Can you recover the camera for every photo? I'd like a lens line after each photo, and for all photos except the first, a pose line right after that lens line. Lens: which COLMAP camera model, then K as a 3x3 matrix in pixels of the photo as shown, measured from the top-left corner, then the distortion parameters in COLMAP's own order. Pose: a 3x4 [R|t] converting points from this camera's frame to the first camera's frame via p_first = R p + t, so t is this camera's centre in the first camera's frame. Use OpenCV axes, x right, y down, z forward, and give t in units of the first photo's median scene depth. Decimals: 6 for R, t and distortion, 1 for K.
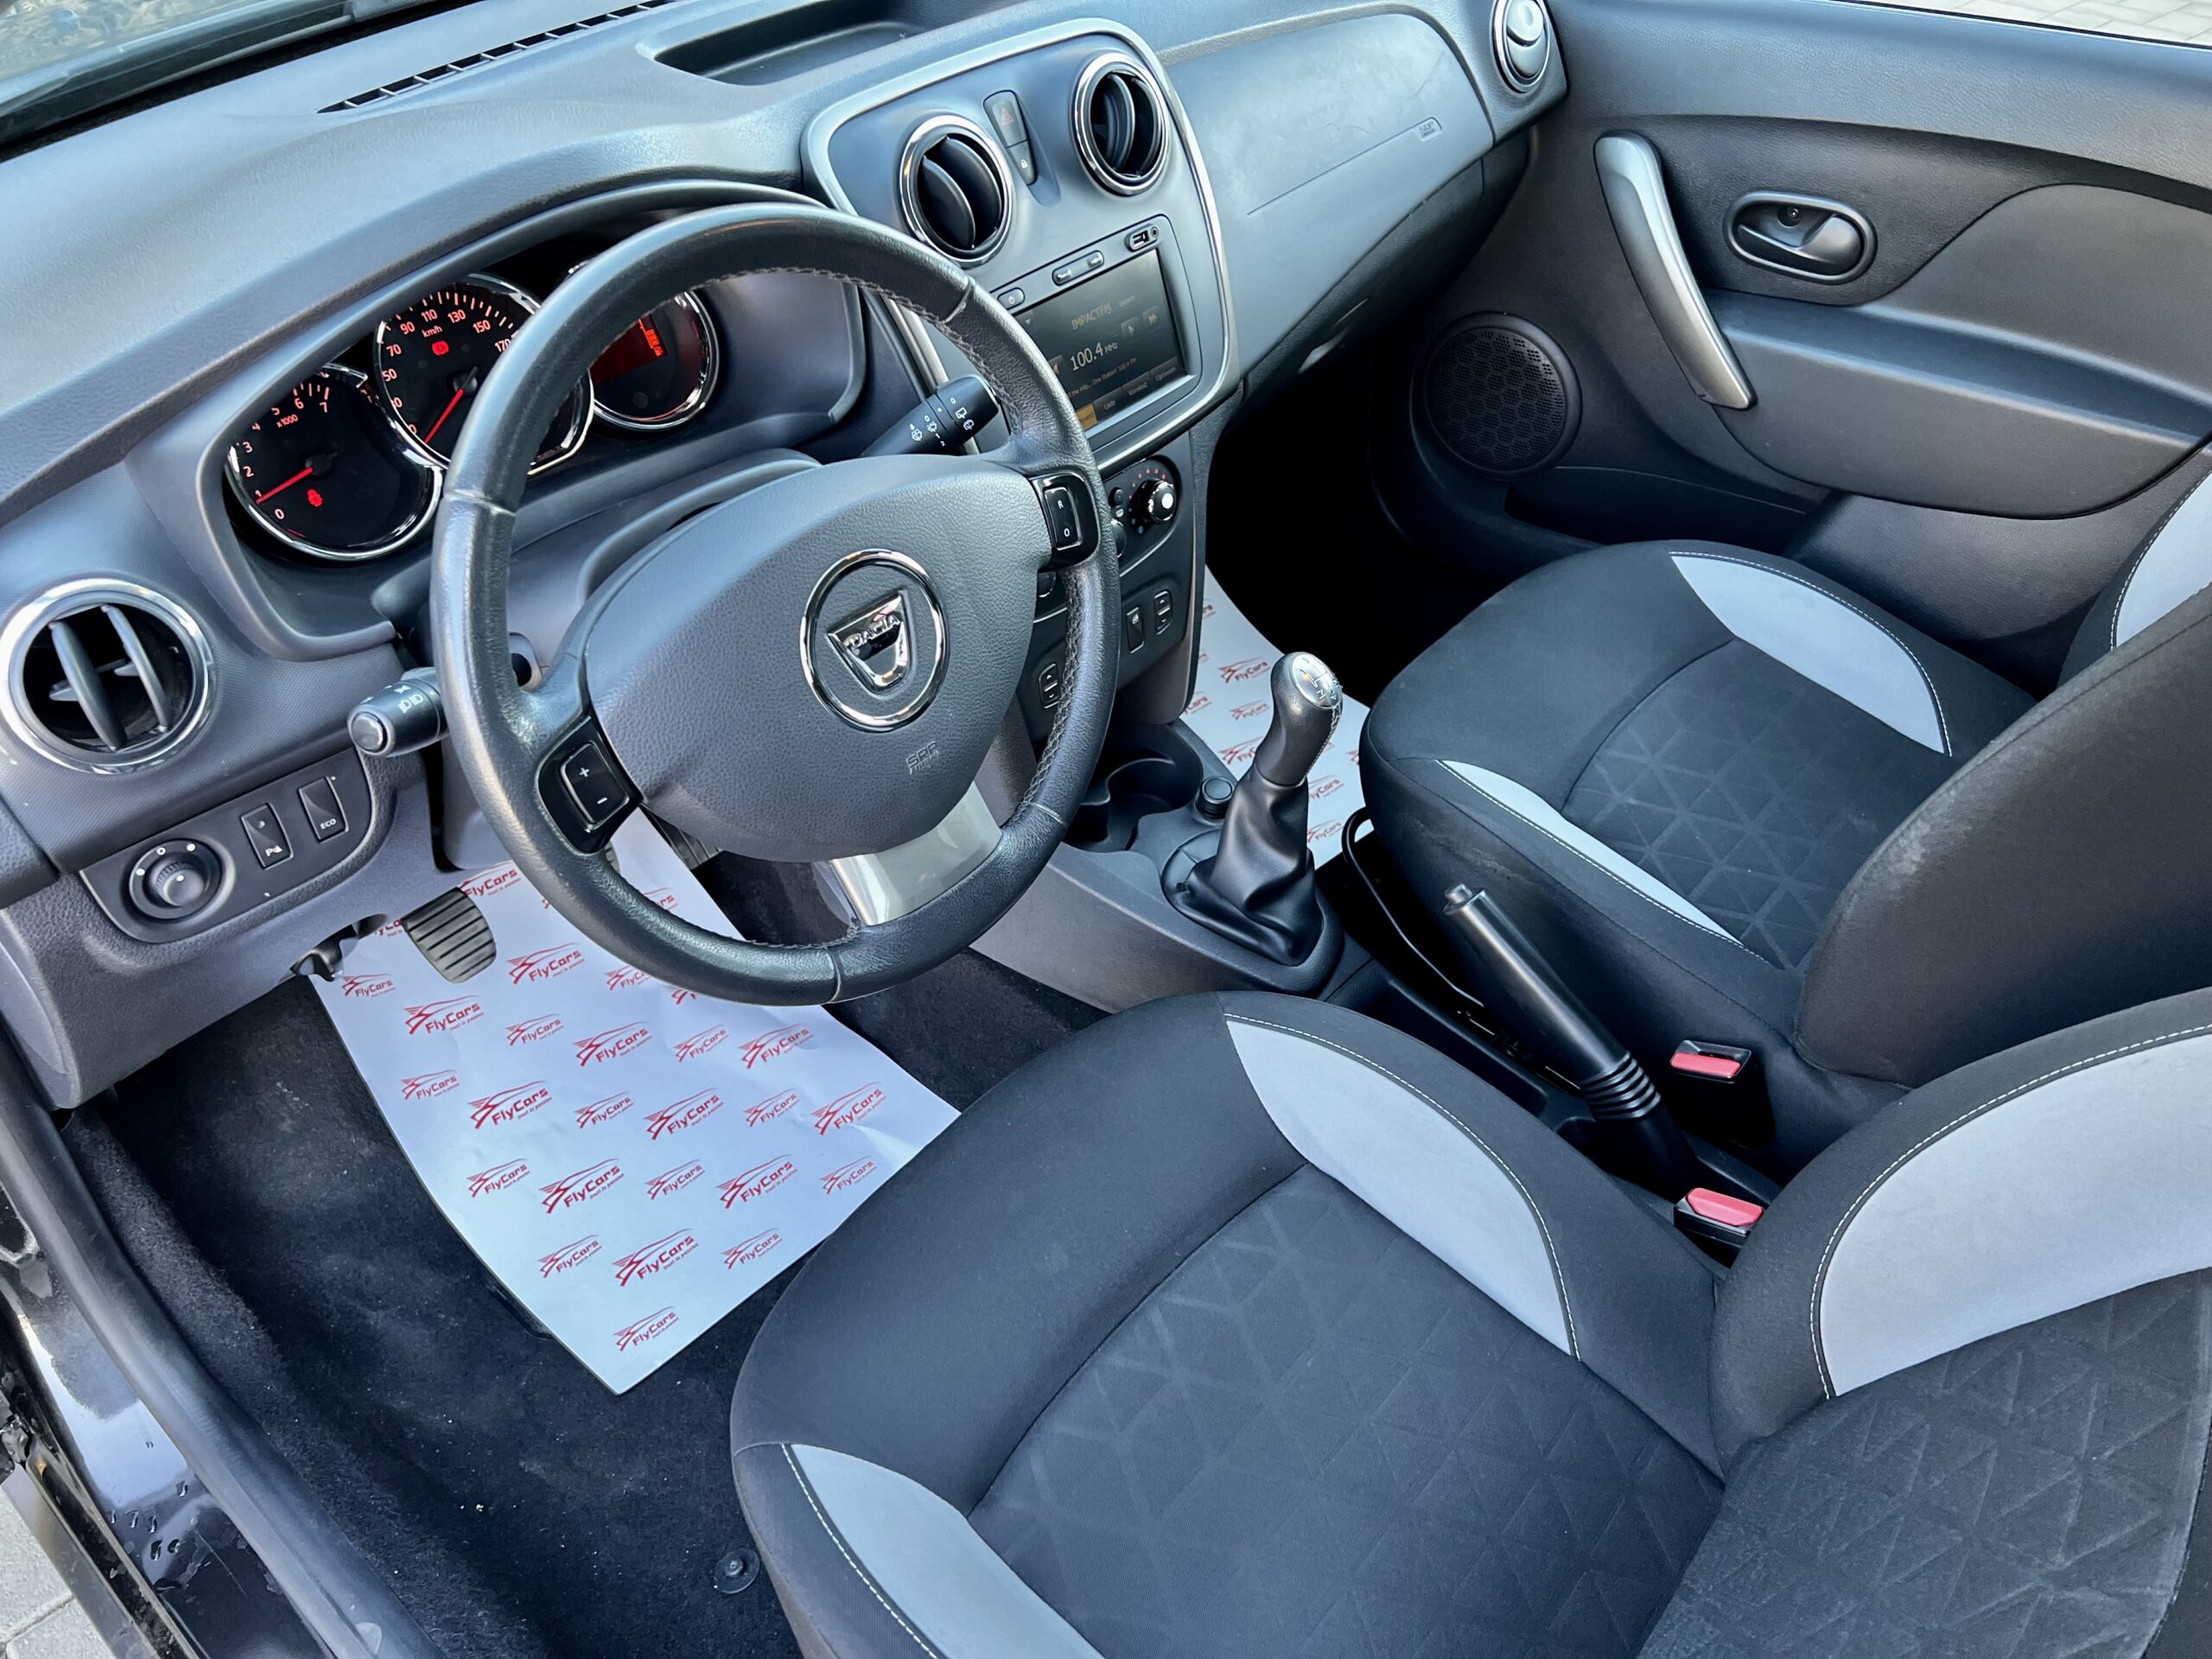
lens RADIAL K [[1645.0, 0, 1074.0], [0, 1645.0, 839.9], [0, 0, 1]] dist [0.053166, -0.060261]
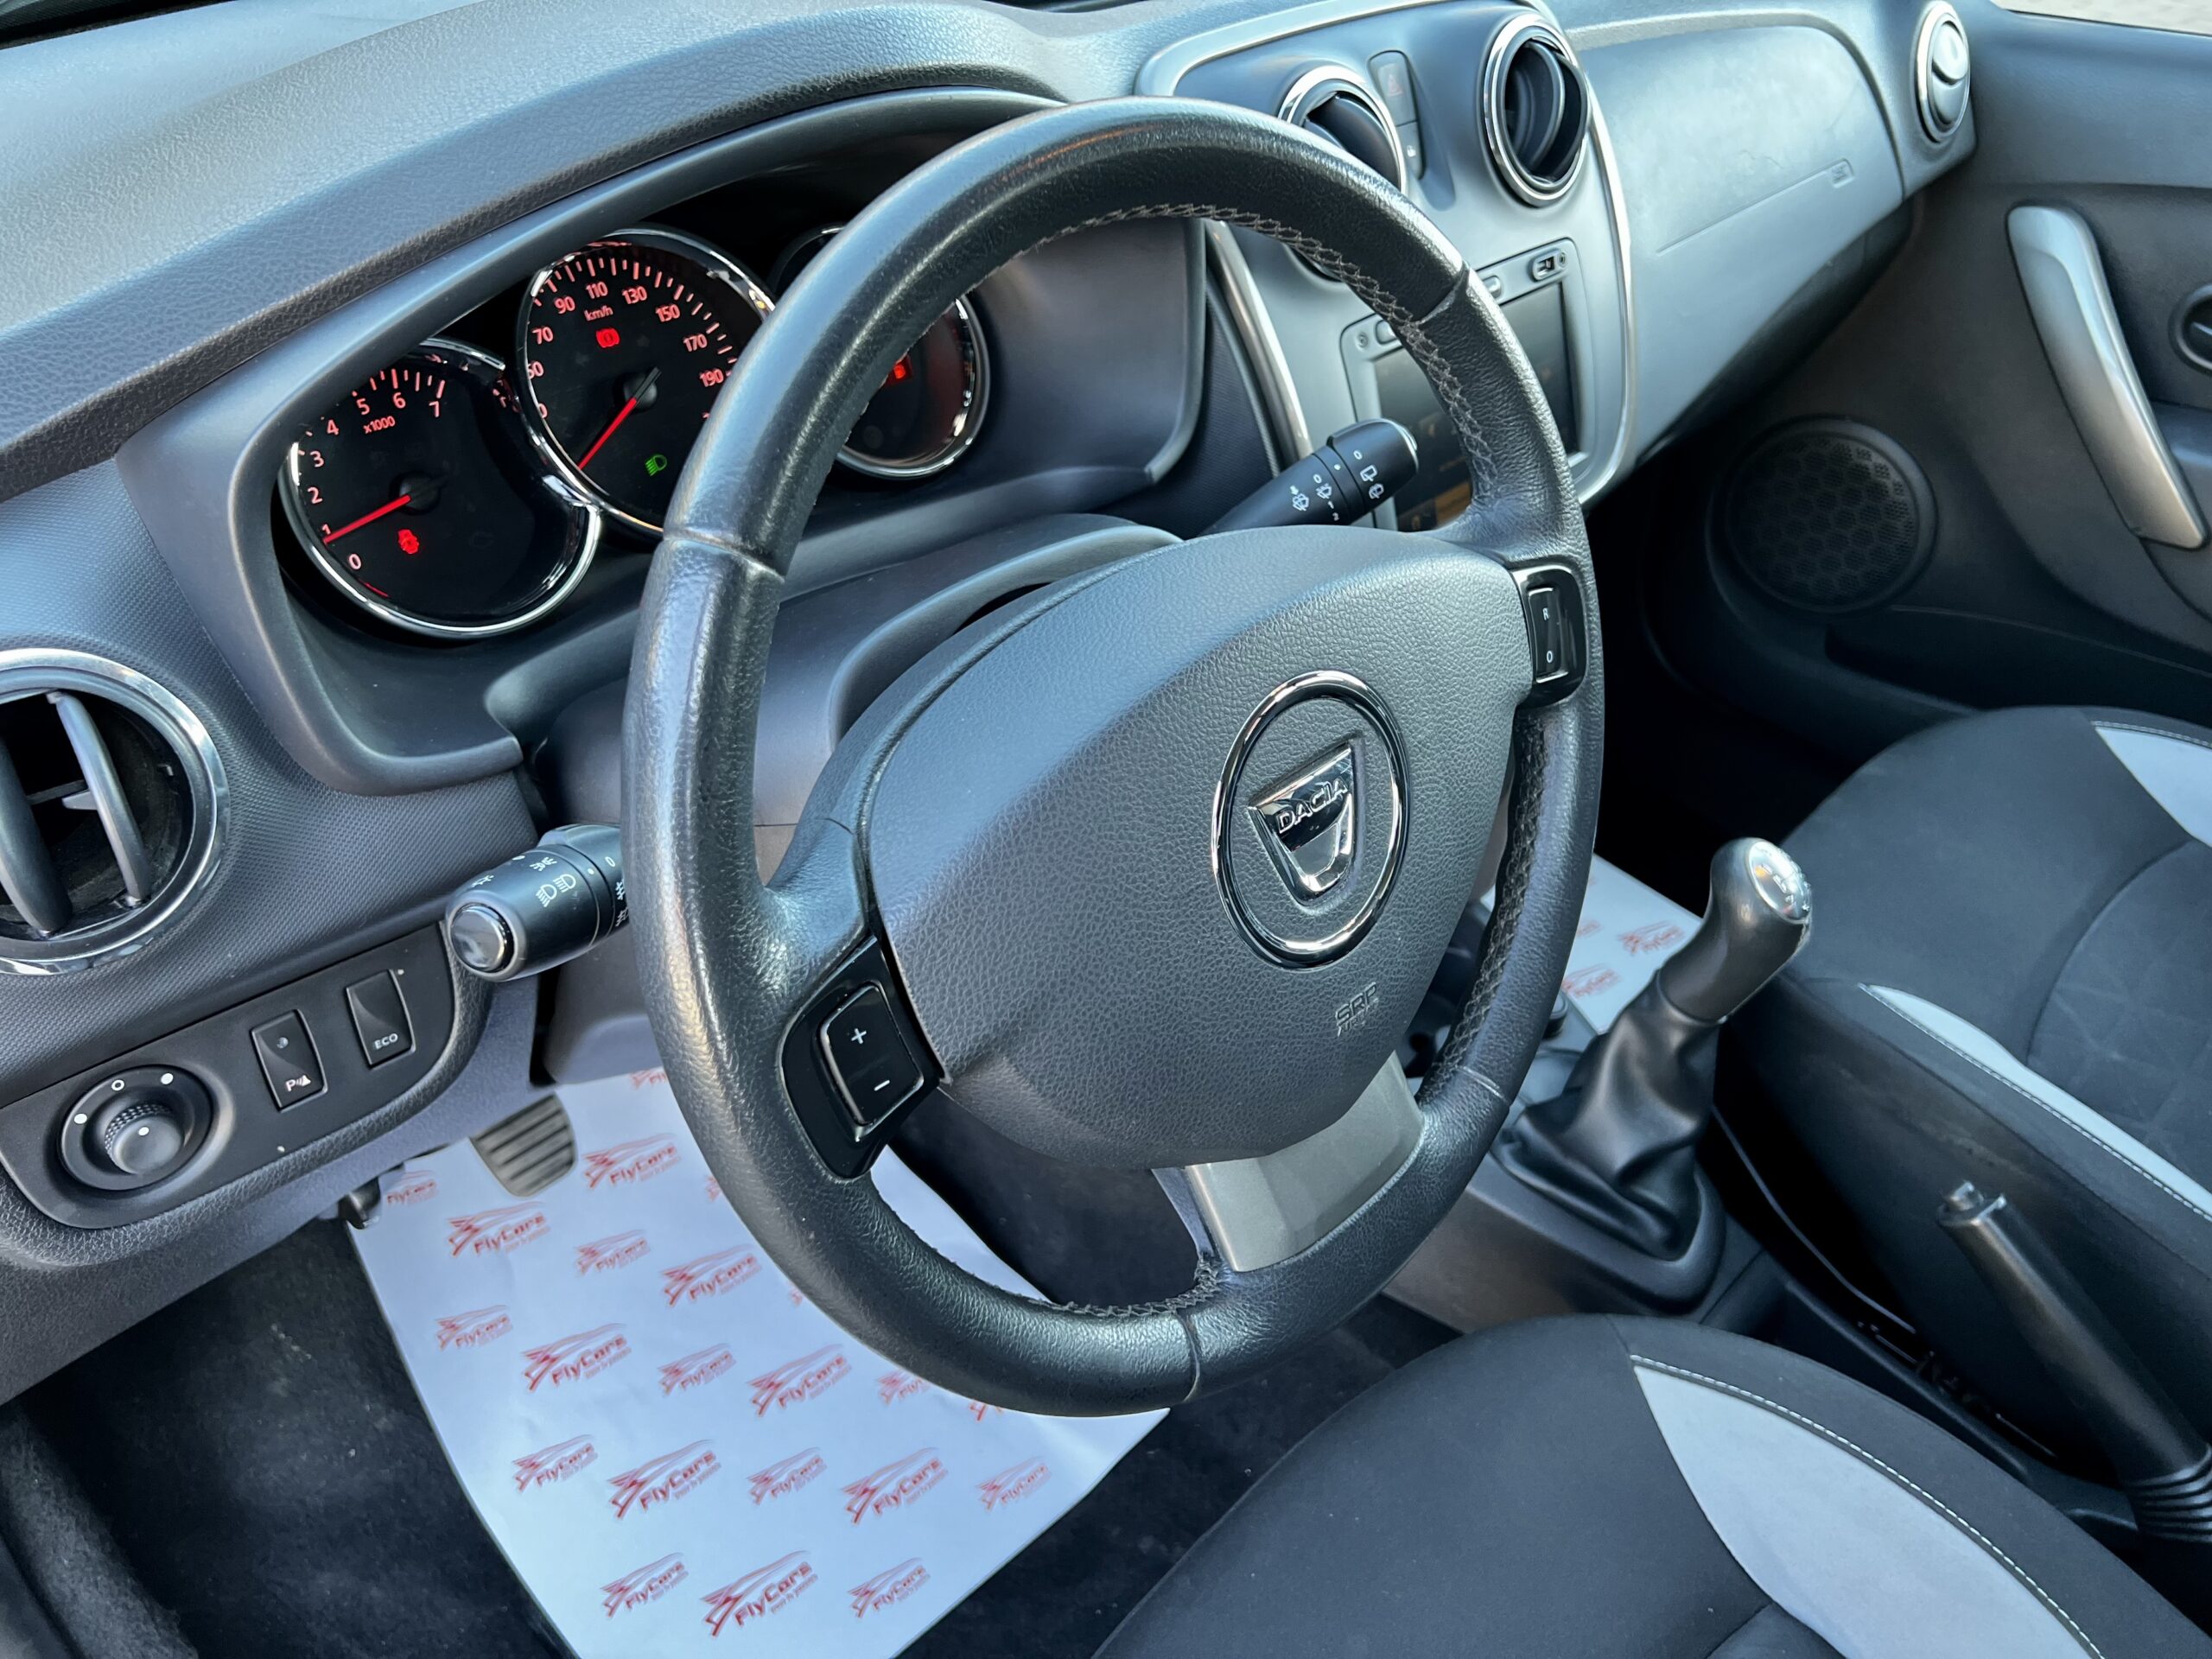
lens RADIAL K [[1645.0, 0, 1084.8], [0, 1645.0, 842.4], [0, 0, 1]] dist [0.053166, -0.060261]
pose [[0.998096, 0.060951, -0.009474, -0.145104], [-0.061433, 0.996071, -0.063786, -0.050309], [0.005549, 0.064247, 0.997919, 0.289467]]
